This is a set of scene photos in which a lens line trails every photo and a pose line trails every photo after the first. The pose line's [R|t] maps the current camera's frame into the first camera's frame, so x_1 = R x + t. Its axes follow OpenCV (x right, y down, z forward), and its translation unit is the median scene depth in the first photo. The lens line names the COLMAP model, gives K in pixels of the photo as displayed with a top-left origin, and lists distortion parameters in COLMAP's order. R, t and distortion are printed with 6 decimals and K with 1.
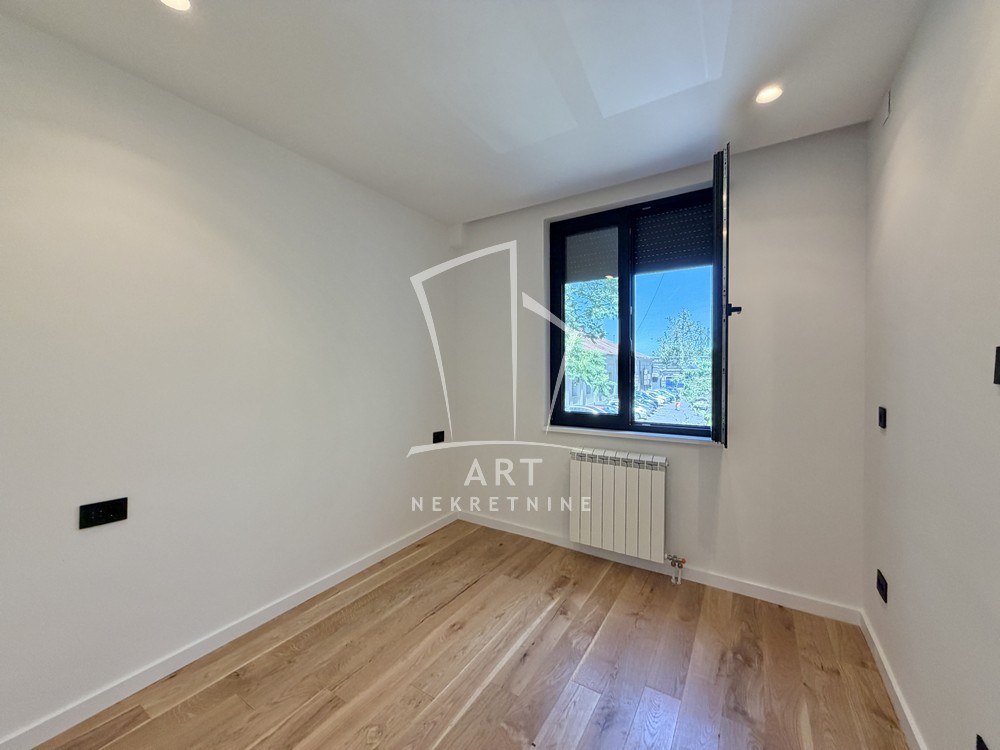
lens RADIAL K [[399.4, 0, 493.6], [0, 399.4, 377.8], [0, 0, 1]] dist [0.000856, -0.000164]
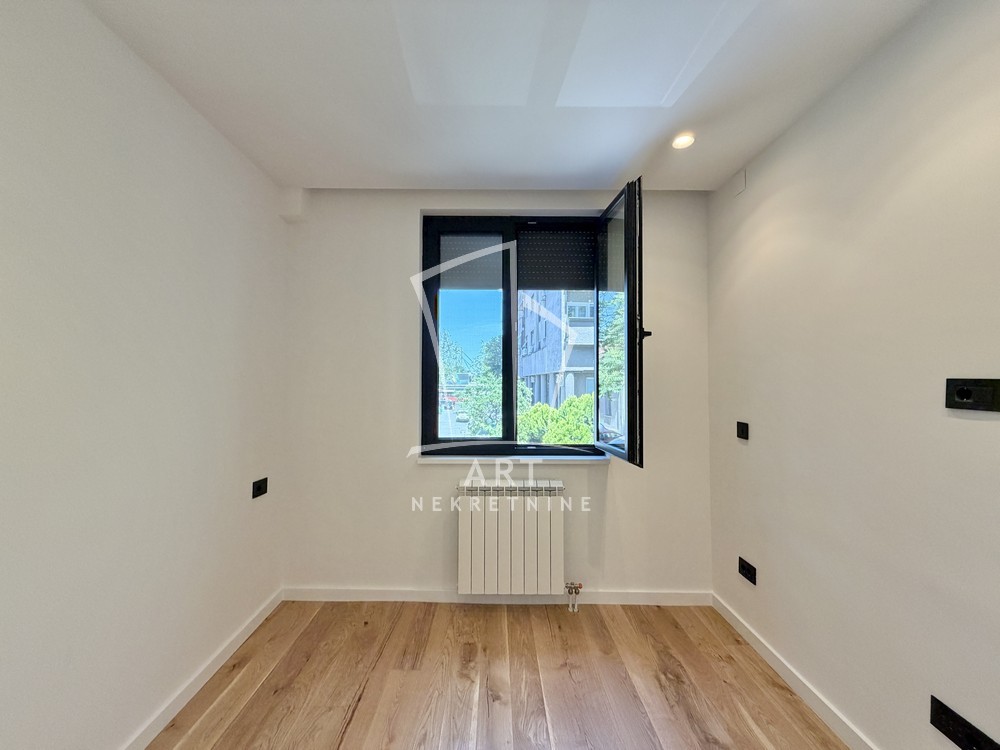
lens RADIAL K [[399.4, 0, 493.6], [0, 399.4, 377.8], [0, 0, 1]] dist [0.000856, -0.000164]
pose [[0.836334, 0.014873, 0.548018, -0.246017], [0.005489, 0.999355, -0.035499, -0.016818], [-0.548192, 0.032697, 0.835713, 0.284473]]
